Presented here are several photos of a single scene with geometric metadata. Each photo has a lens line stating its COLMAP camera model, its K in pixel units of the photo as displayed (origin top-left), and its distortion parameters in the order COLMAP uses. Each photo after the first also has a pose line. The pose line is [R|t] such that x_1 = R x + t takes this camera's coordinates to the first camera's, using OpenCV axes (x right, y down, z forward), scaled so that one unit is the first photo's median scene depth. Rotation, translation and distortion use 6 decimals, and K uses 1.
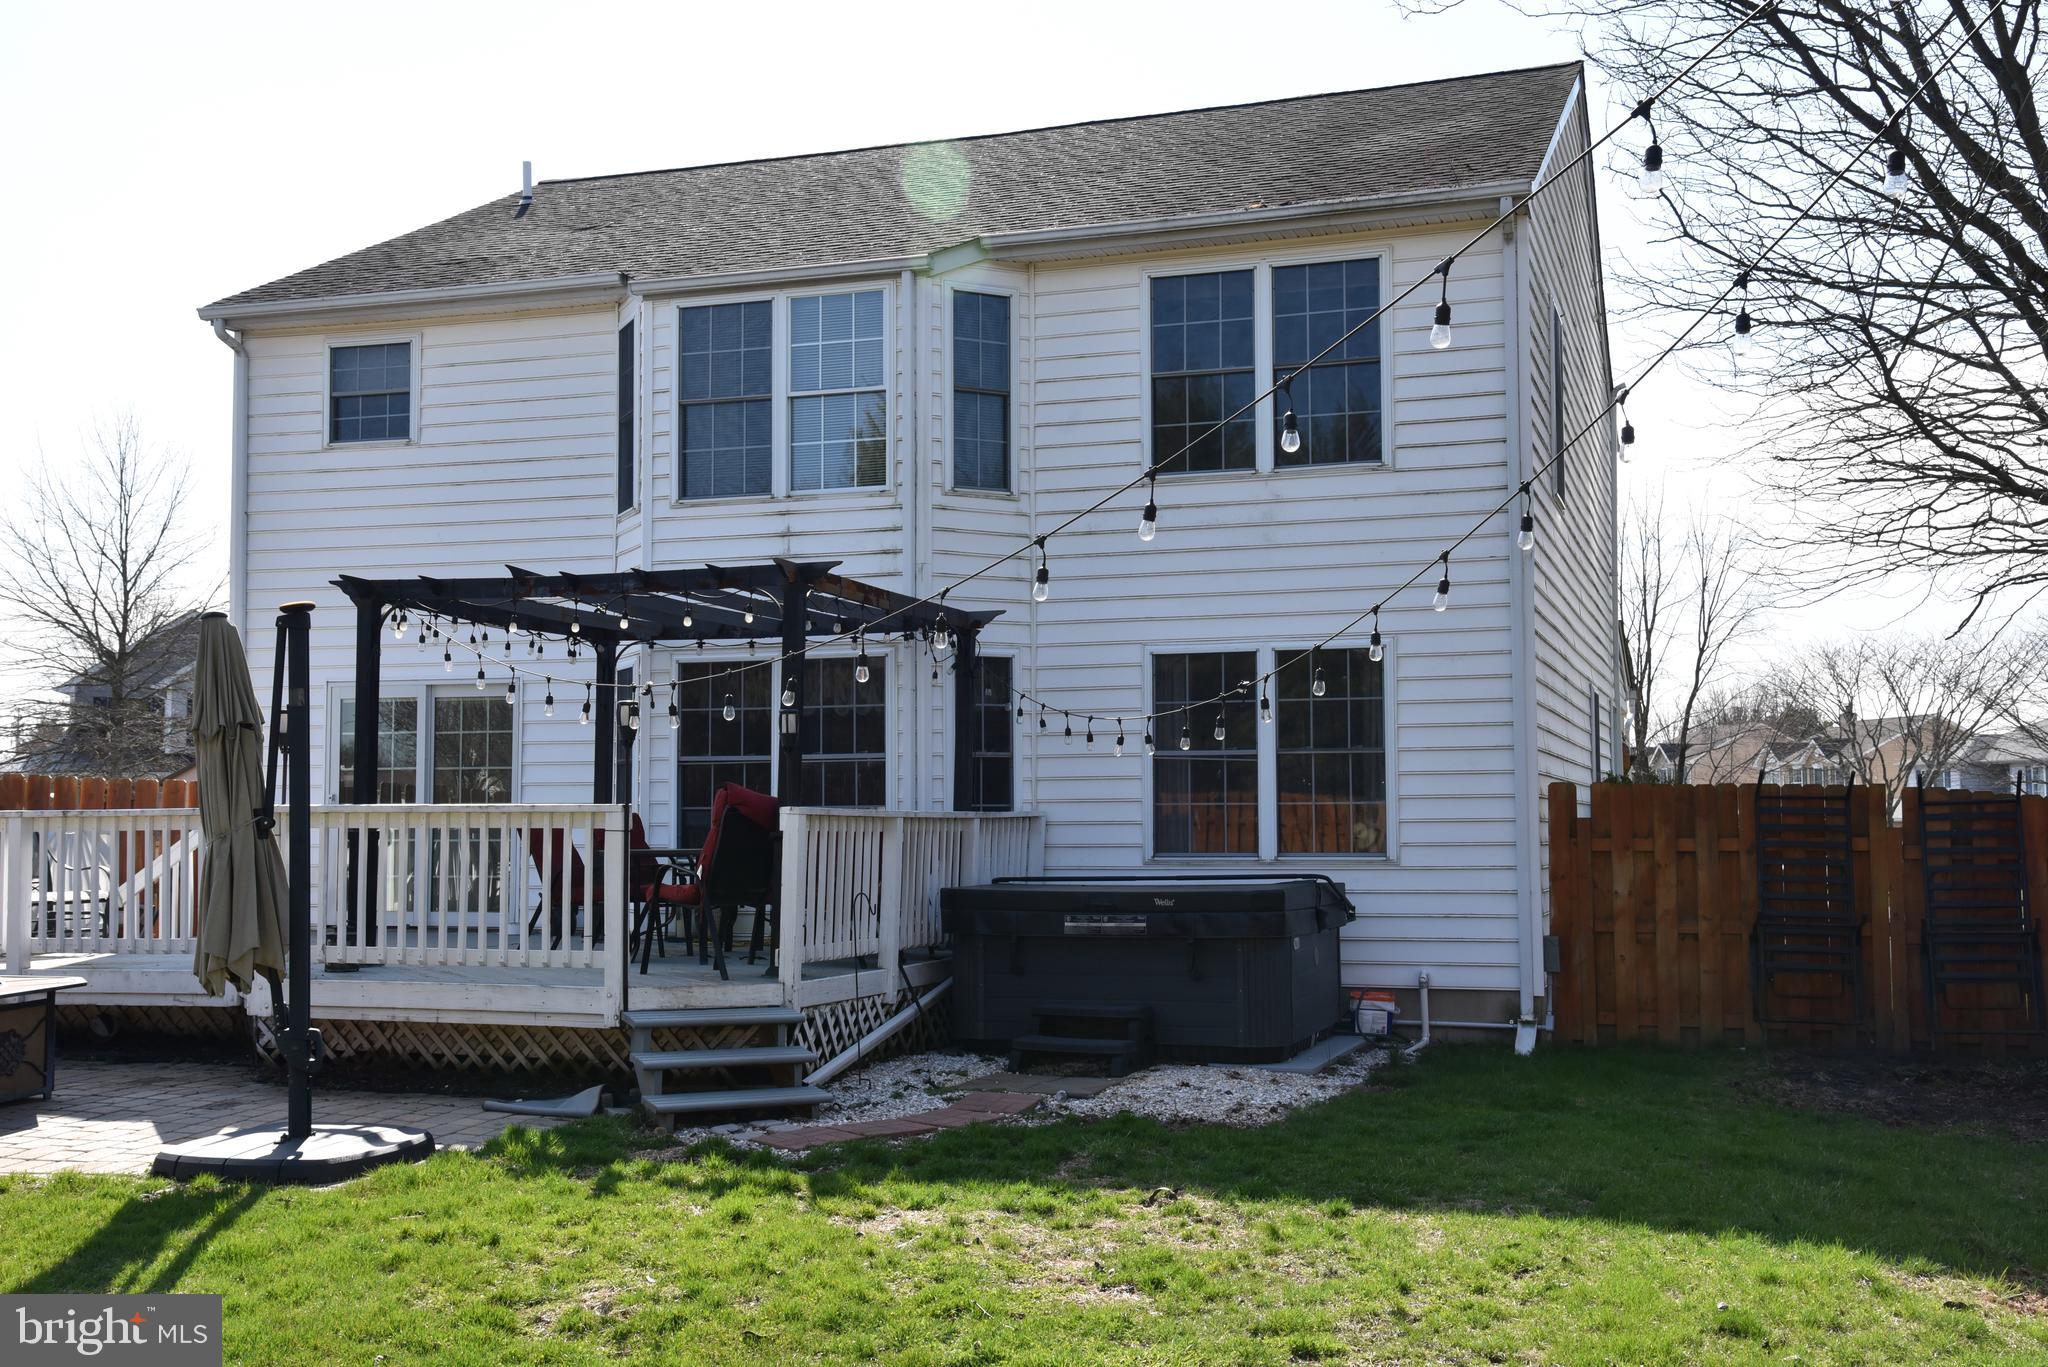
lens RADIAL K [[2251.6, 0, 1025.3], [0, 2251.6, 683.8], [0, 0, 1]] dist [0.139189, 0.000000]
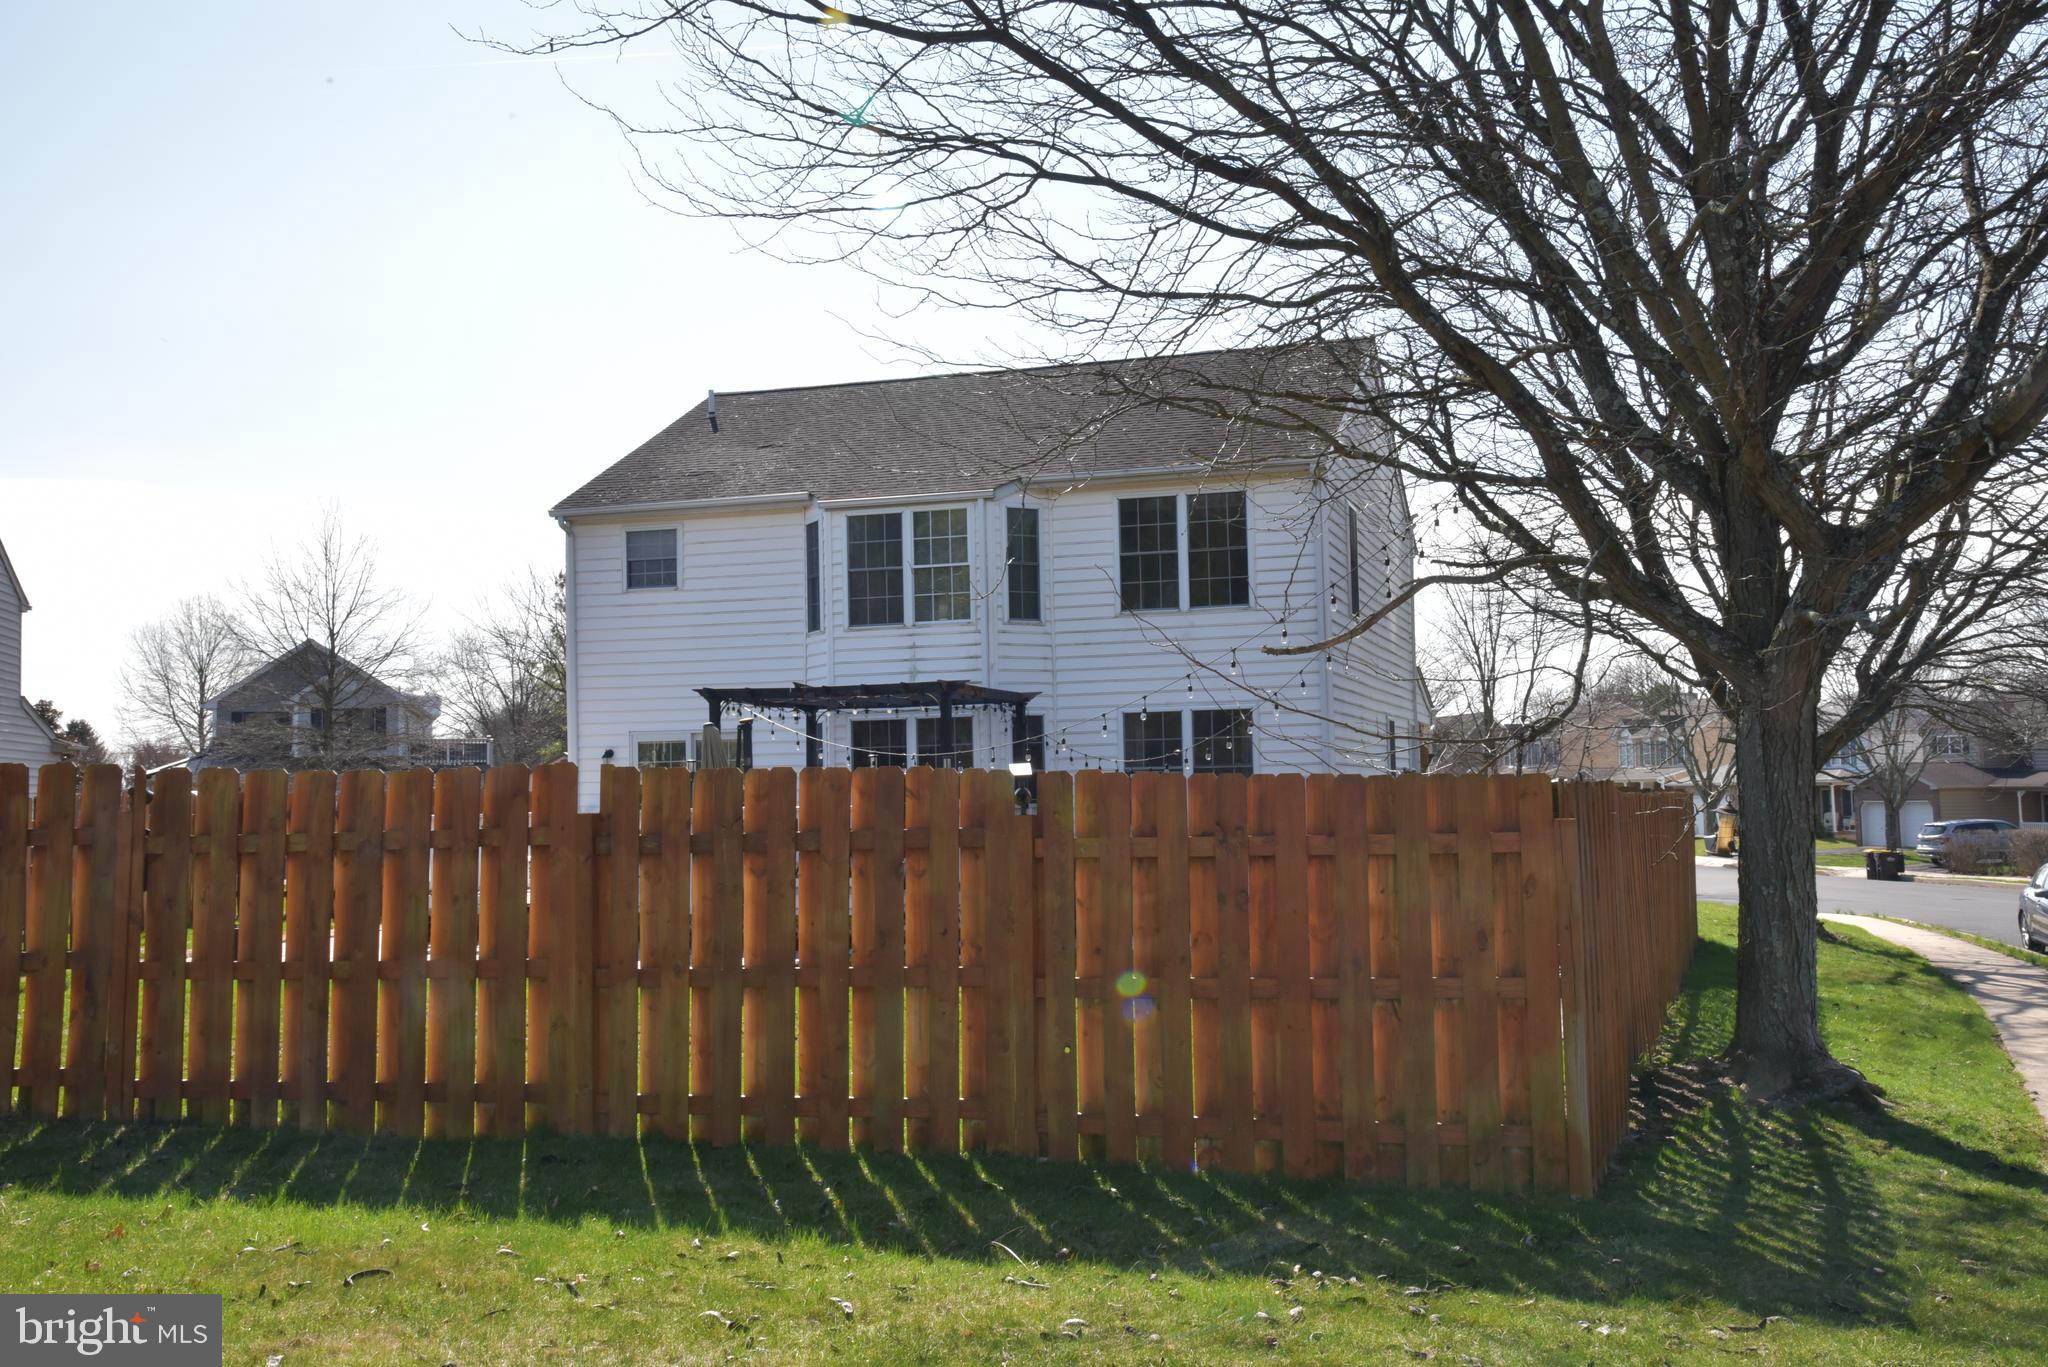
lens RADIAL K [[1975.5, 0, 1022.8], [0, 1975.5, 680.6], [0, 0, 1]] dist [0.025892, 0.000000]
pose [[0.999570, -0.016910, 0.023952, -0.057695], [0.016880, 0.999856, 0.001458, -0.040705], [-0.023974, -0.001053, 0.999712, -0.534980]]
